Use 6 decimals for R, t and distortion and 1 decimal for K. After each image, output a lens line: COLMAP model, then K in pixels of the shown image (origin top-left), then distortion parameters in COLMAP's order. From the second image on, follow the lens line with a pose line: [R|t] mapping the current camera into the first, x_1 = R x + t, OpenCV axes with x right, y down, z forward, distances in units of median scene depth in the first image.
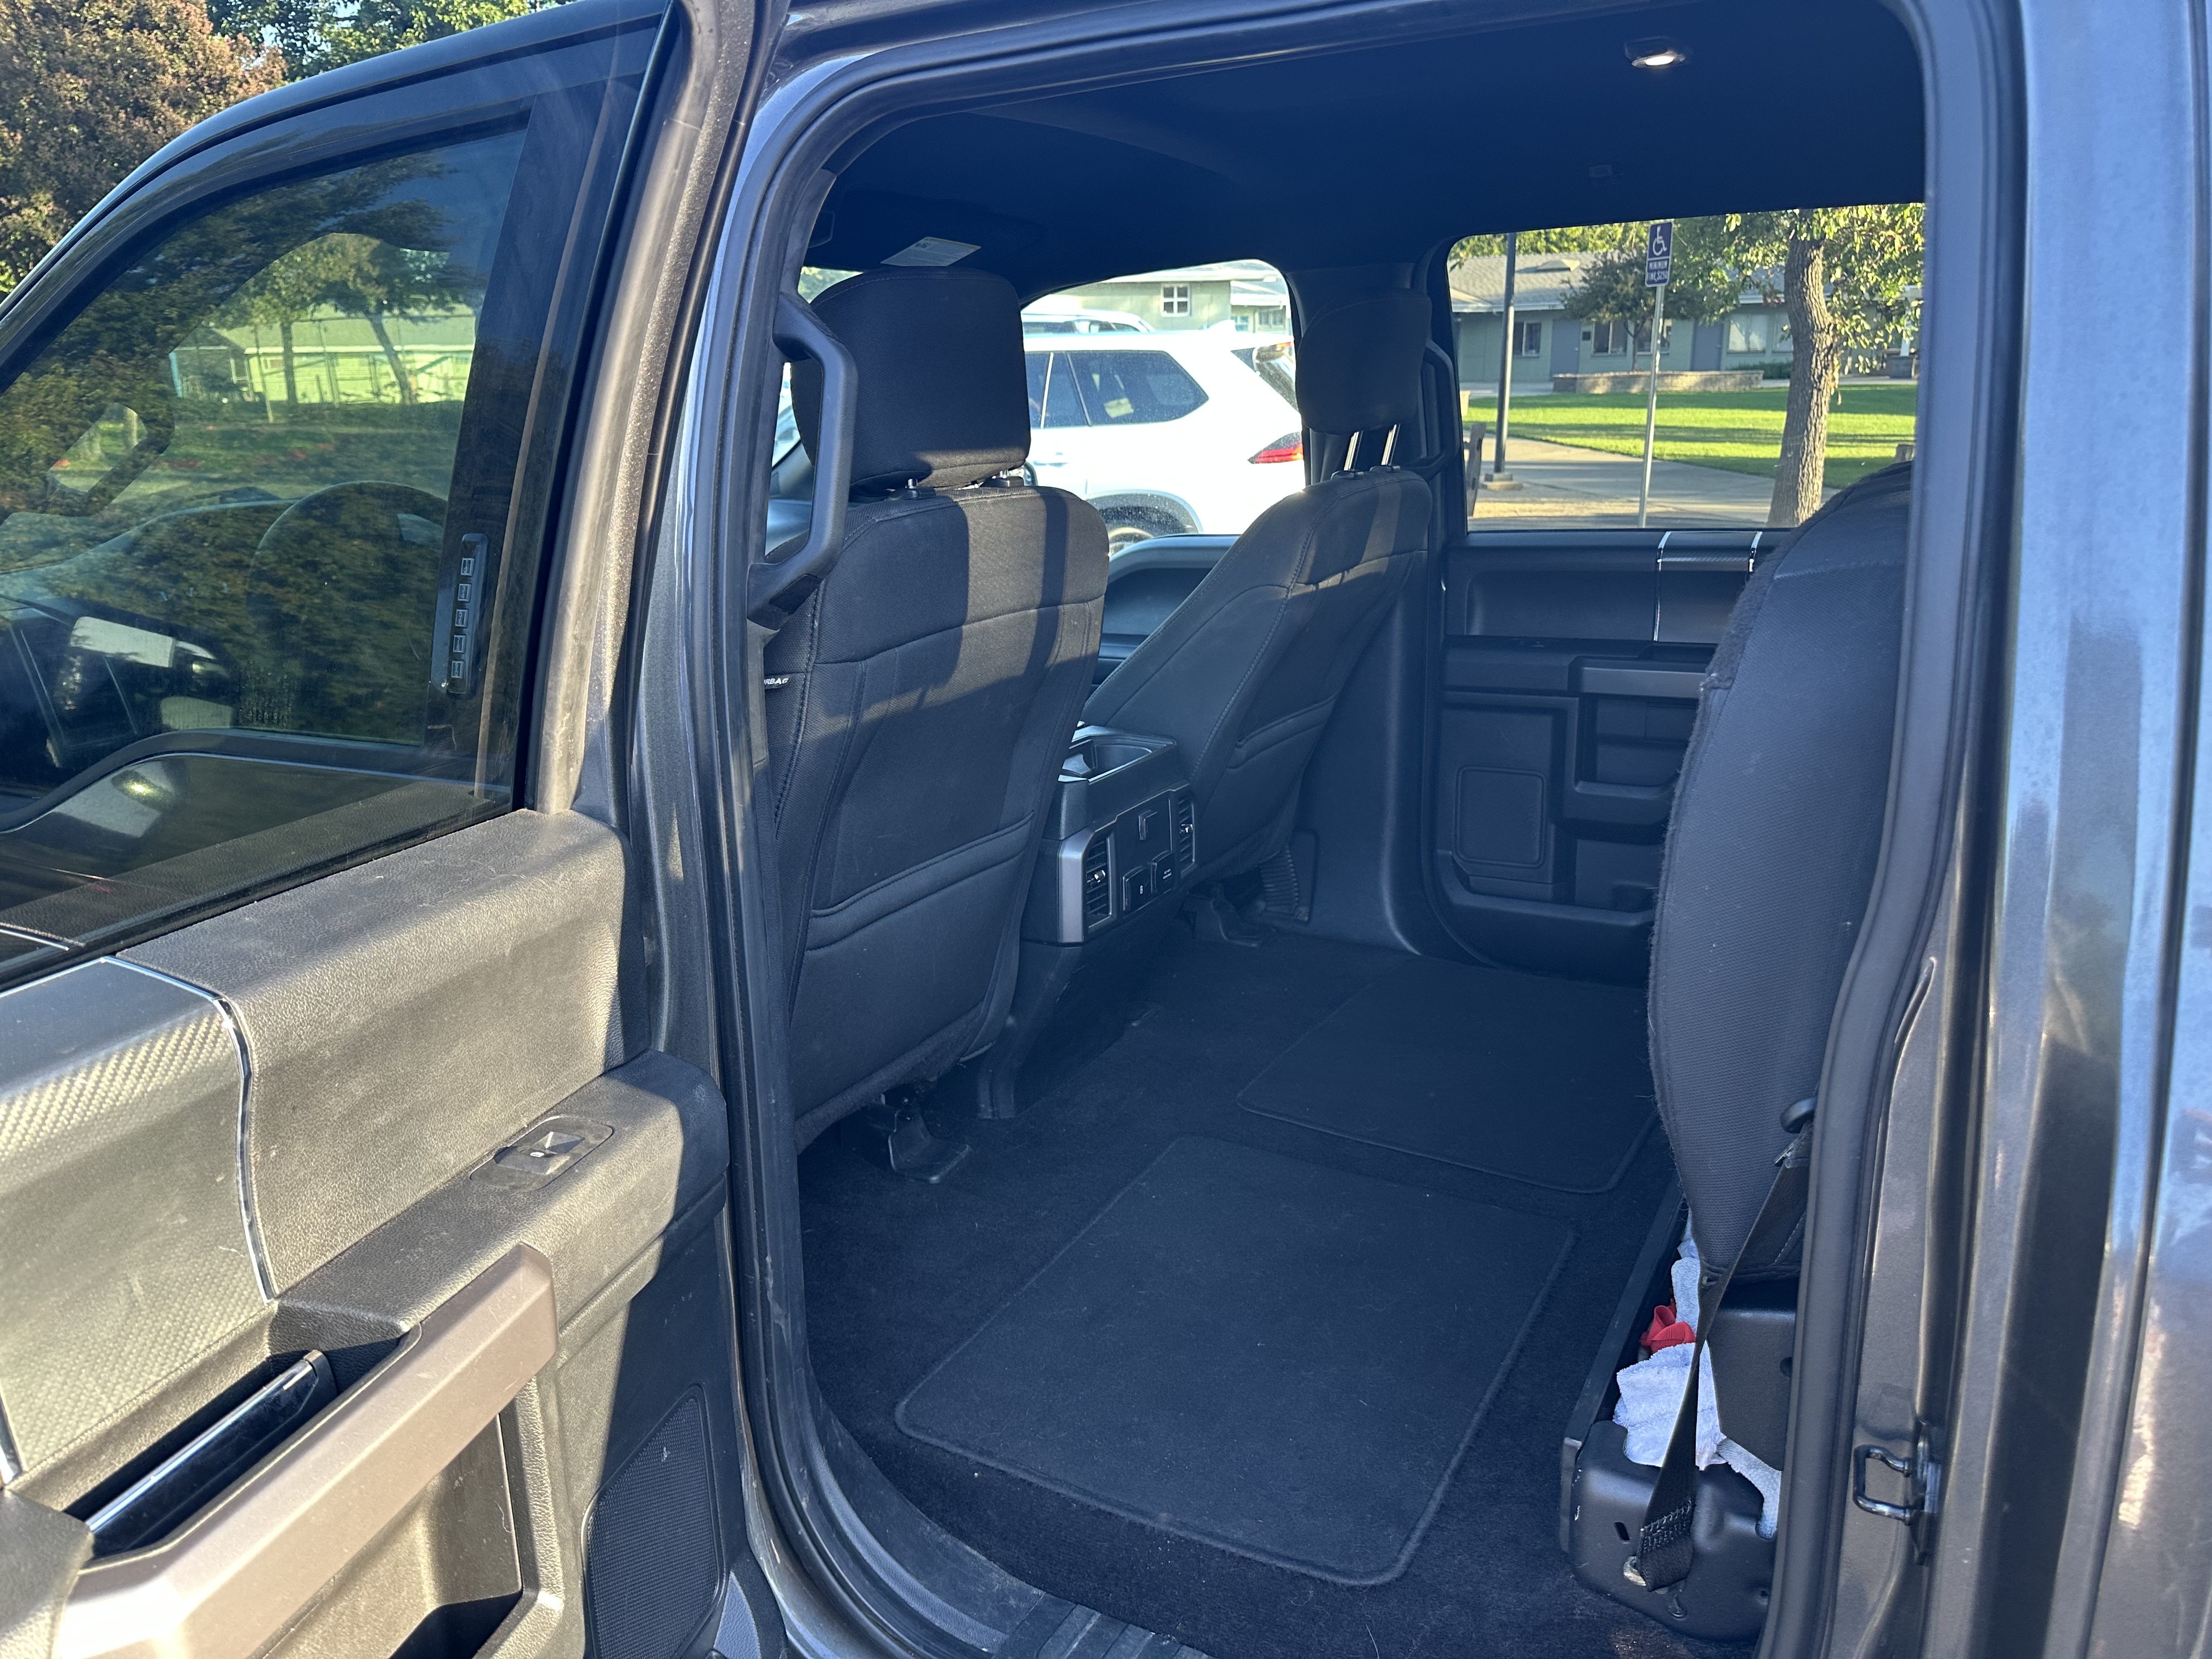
lens RADIAL K [[1599.3, 0, 1128.7], [0, 1599.3, 829.6], [0, 0, 1]] dist [0.098962, -0.097042]
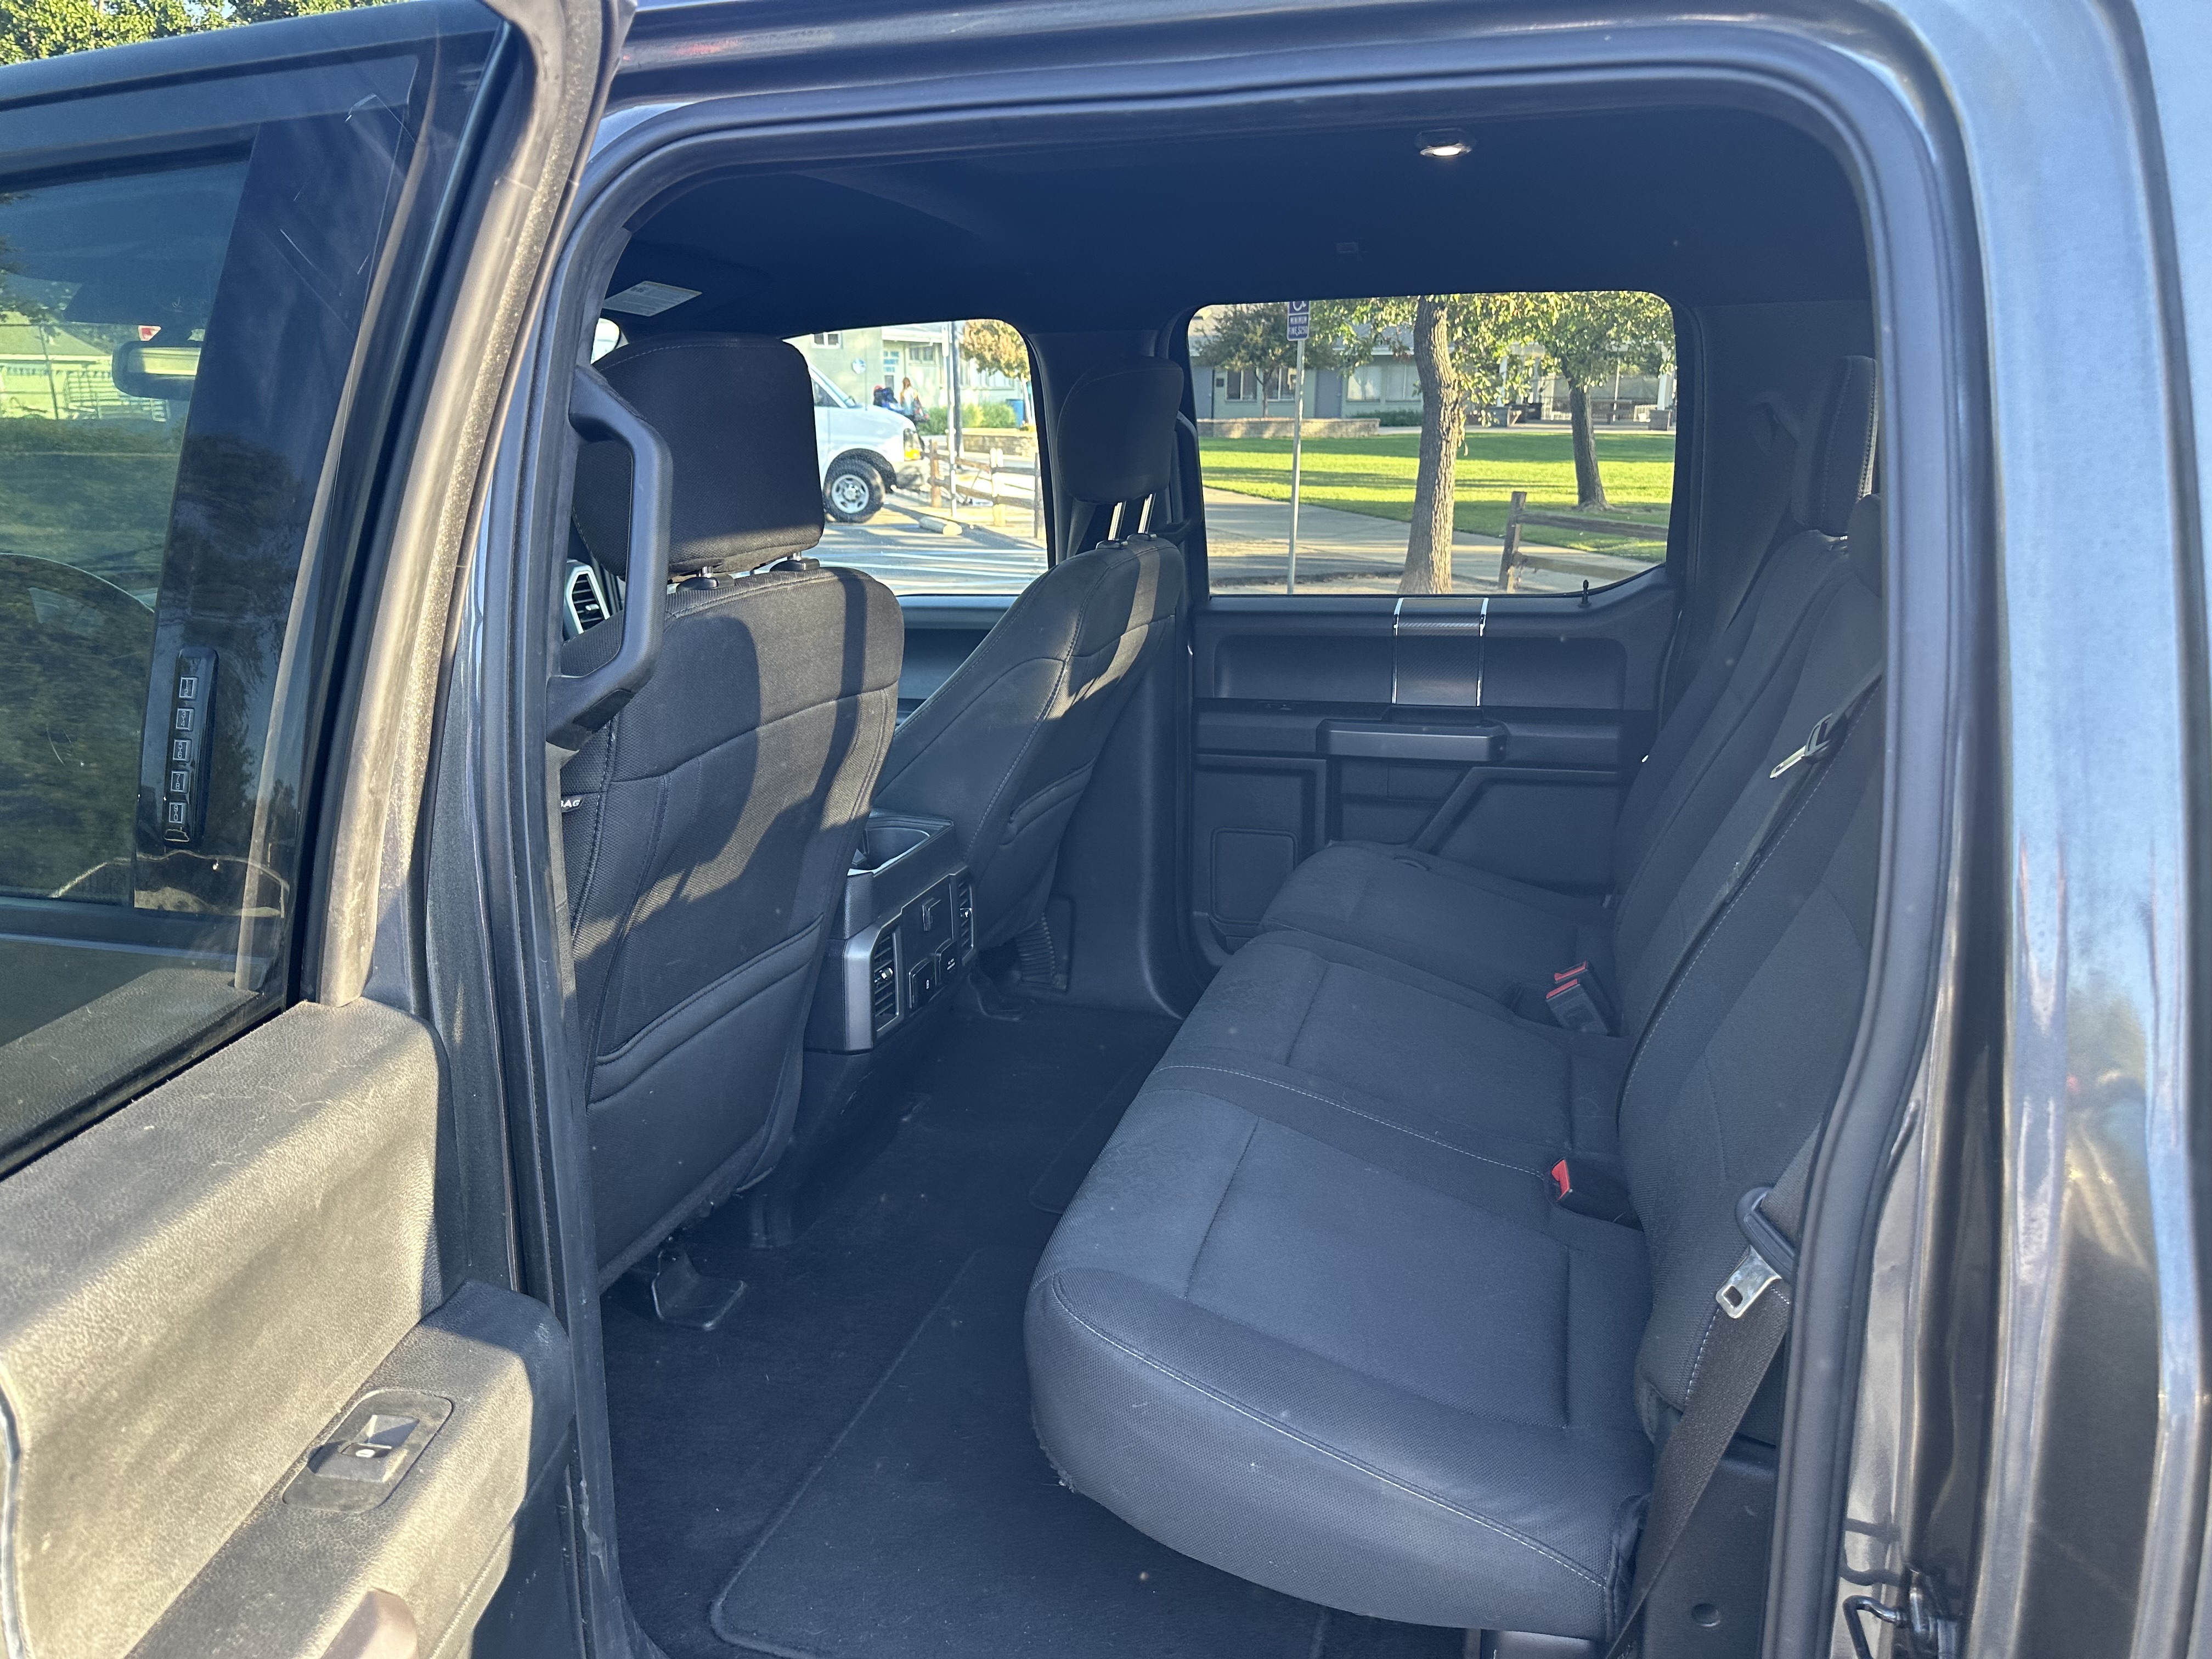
lens RADIAL K [[1581.0, 0, 1096.0], [0, 1581.0, 816.7], [0, 0, 1]] dist [0.022026, -0.000321]
pose [[0.975805, -0.034121, 0.215963, -0.155226], [0.037571, 0.999223, -0.011889, -0.080924], [-0.215390, 0.019716, 0.976329, 0.136066]]
